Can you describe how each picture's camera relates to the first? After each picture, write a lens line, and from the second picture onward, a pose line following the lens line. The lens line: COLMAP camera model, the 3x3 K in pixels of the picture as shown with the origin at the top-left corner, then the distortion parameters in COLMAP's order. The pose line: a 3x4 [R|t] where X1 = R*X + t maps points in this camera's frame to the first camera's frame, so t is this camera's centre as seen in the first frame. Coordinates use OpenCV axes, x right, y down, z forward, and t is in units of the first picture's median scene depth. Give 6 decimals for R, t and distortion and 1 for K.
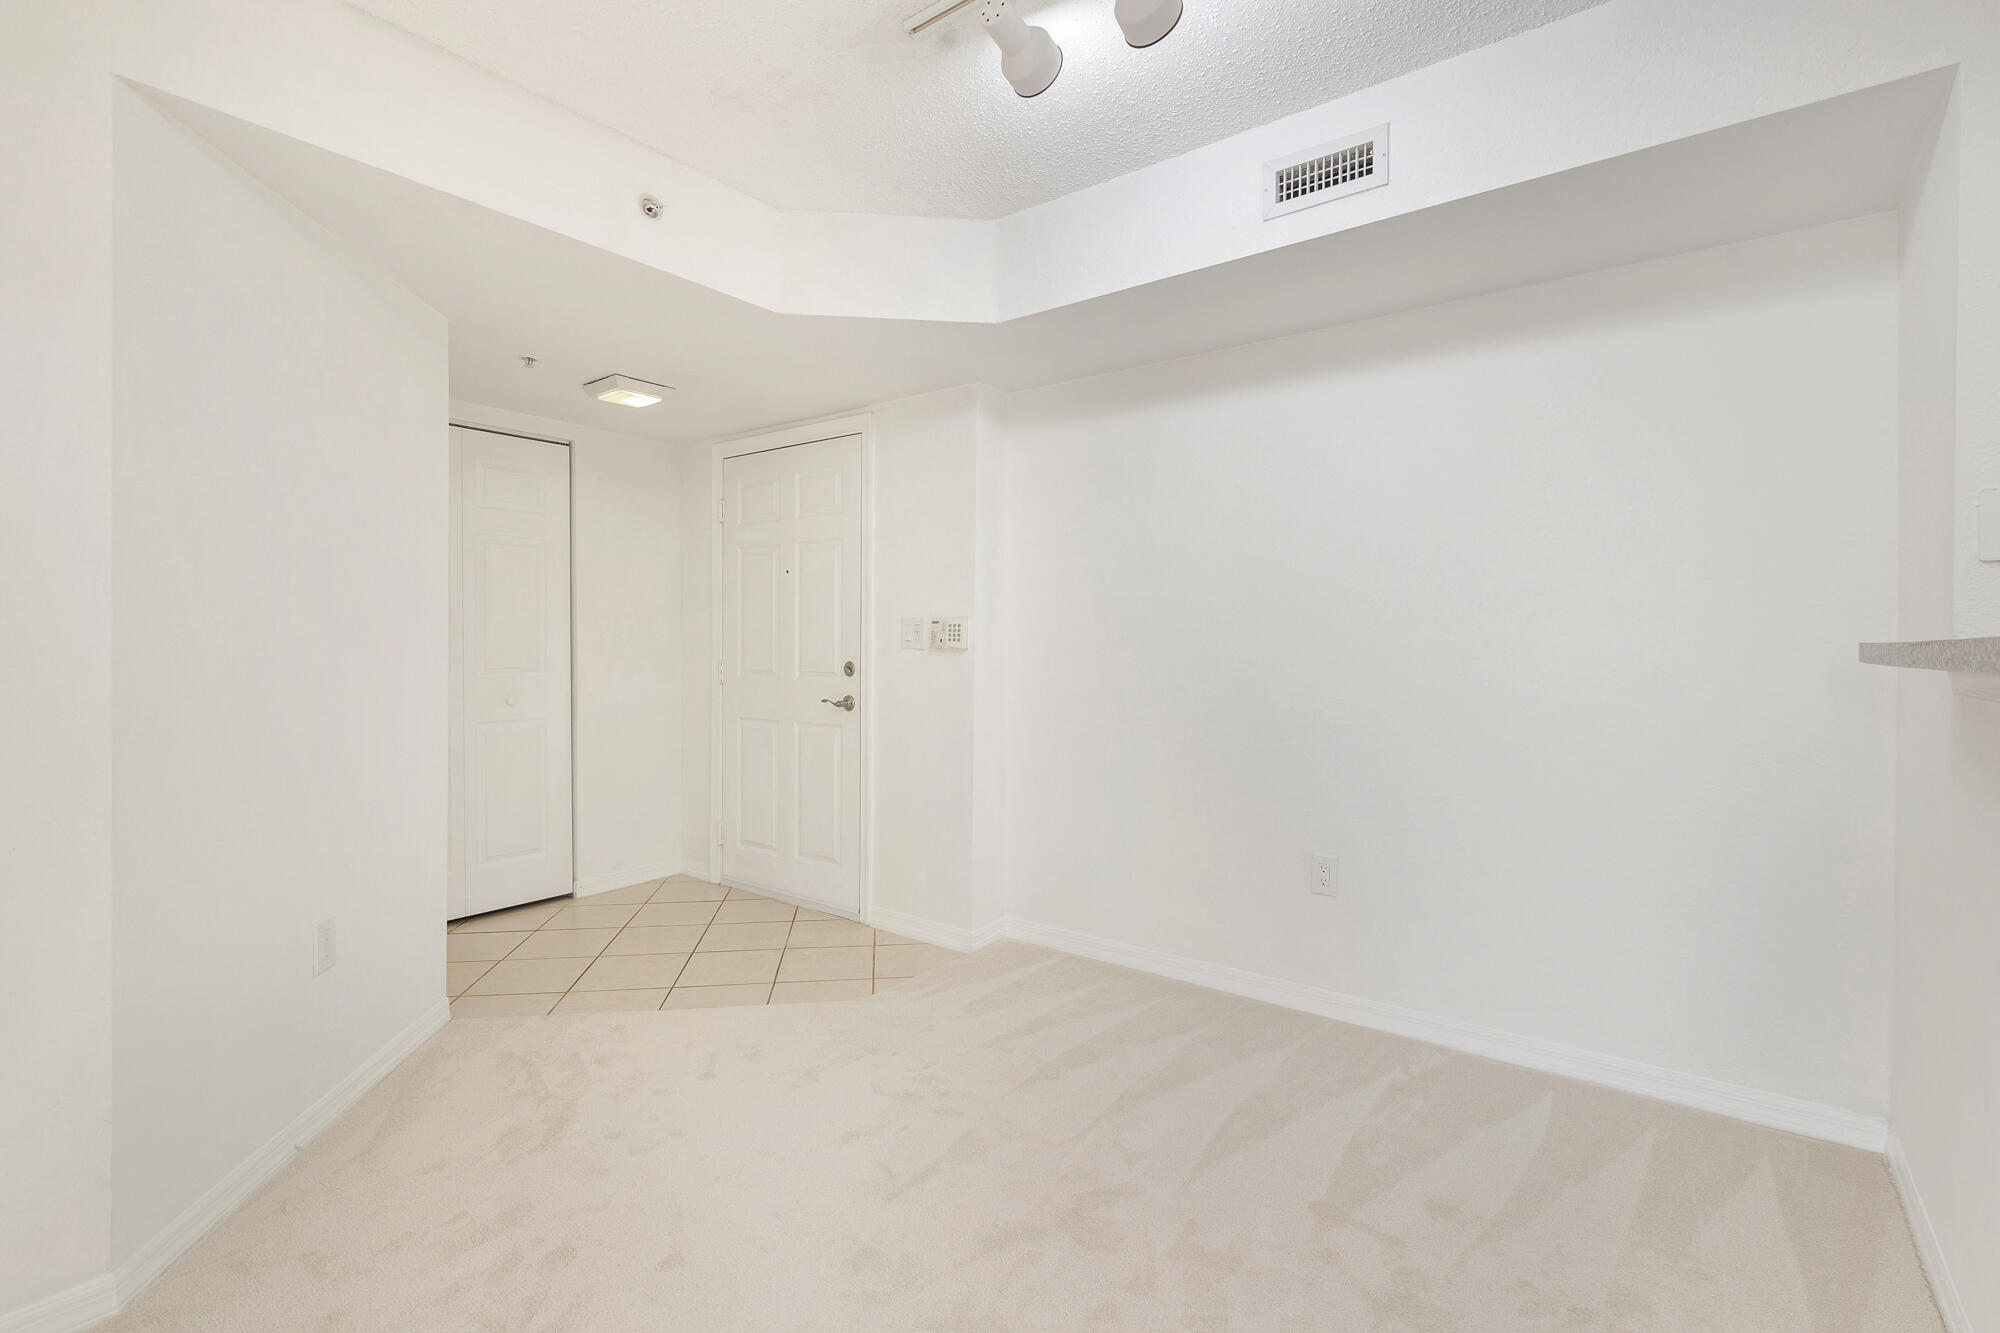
lens RADIAL K [[910.2, 0, 969.2], [0, 910.2, 687.0], [0, 0, 1]] dist [-0.003011, -0.000839]
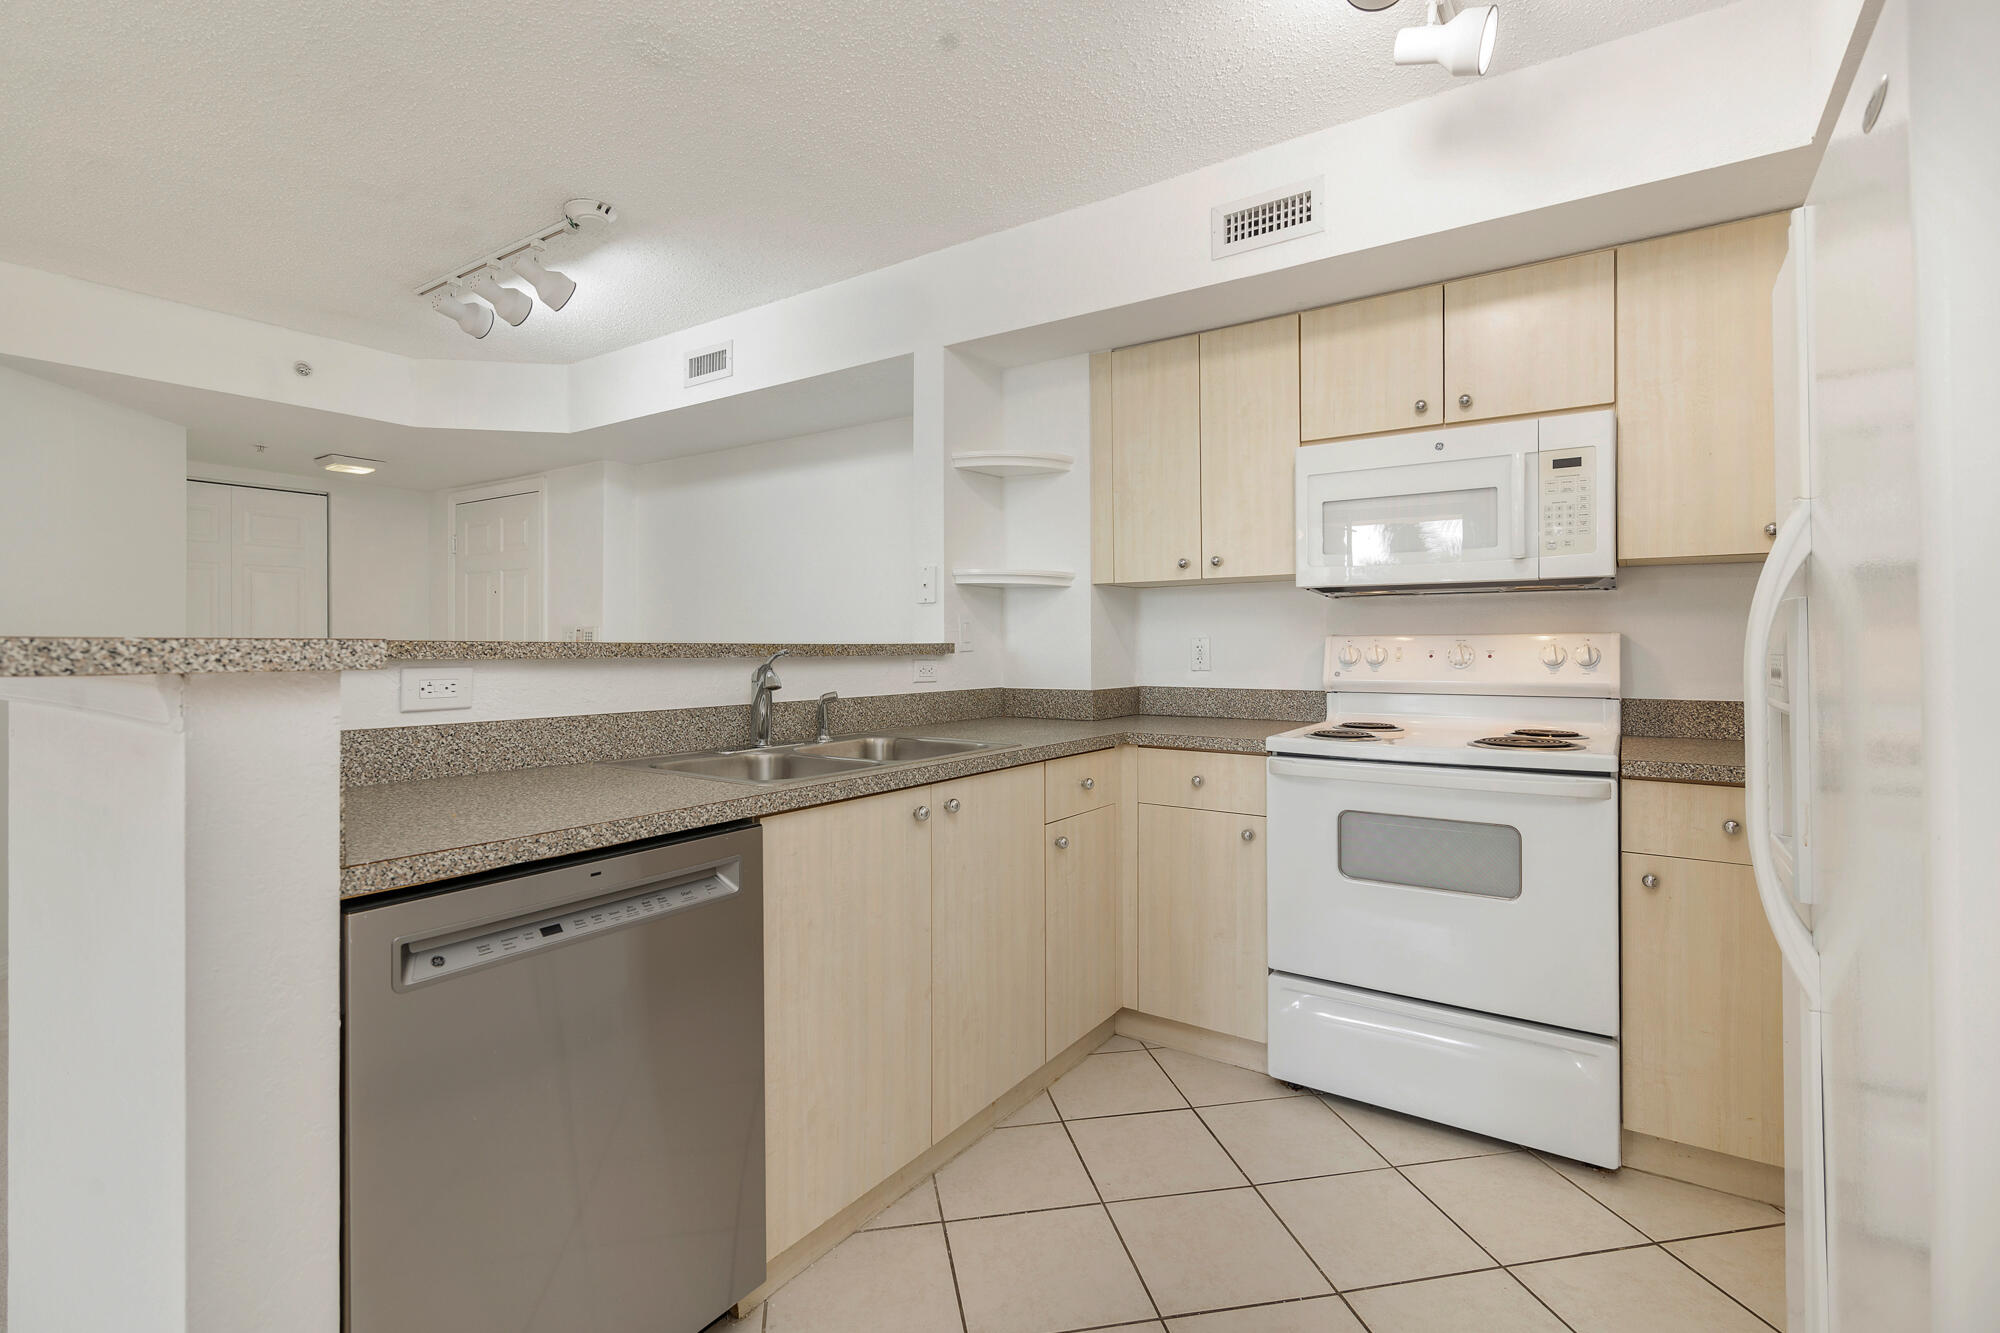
lens RADIAL K [[910.2, 0, 1015.6], [0, 910.2, 646.2], [0, 0, 1]] dist [-0.003011, -0.000839]
pose [[0.997478, 0.005066, 0.070794, 0.547870], [-0.000909, 0.998279, -0.058629, 0.046348], [-0.070969, 0.058417, 0.995766, -0.469698]]
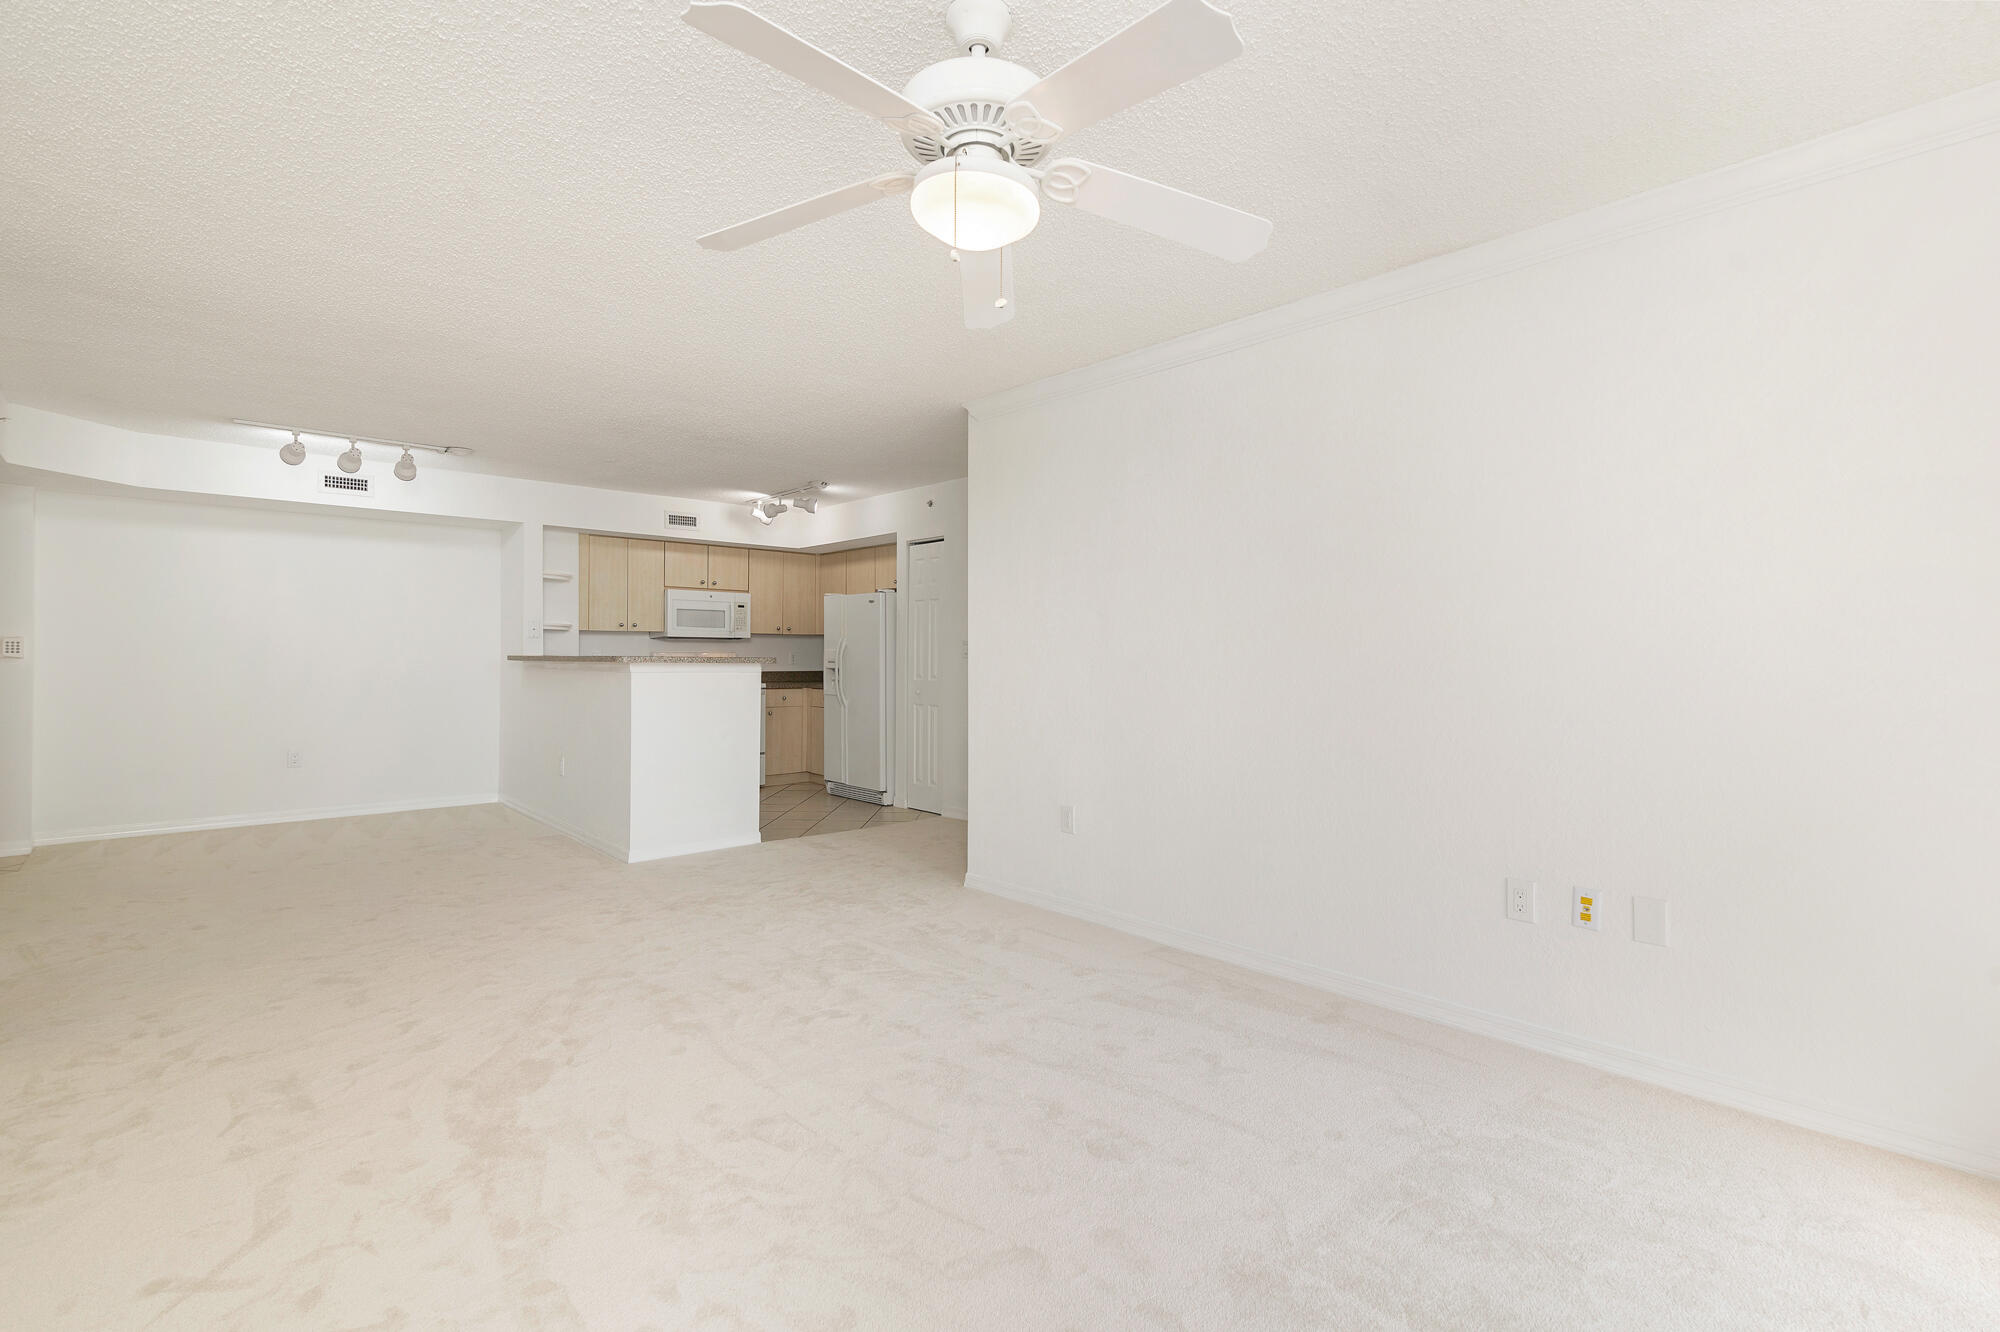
lens RADIAL K [[910.2, 0, 1003.0], [0, 910.2, 663.2], [0, 0, 1]] dist [-0.003011, -0.000839]
pose [[0.154333, -0.004075, 0.988010, -1.344487], [0.052522, 0.998611, -0.004086, 0.072063], [-0.986622, 0.052523, 0.154333, -0.910720]]
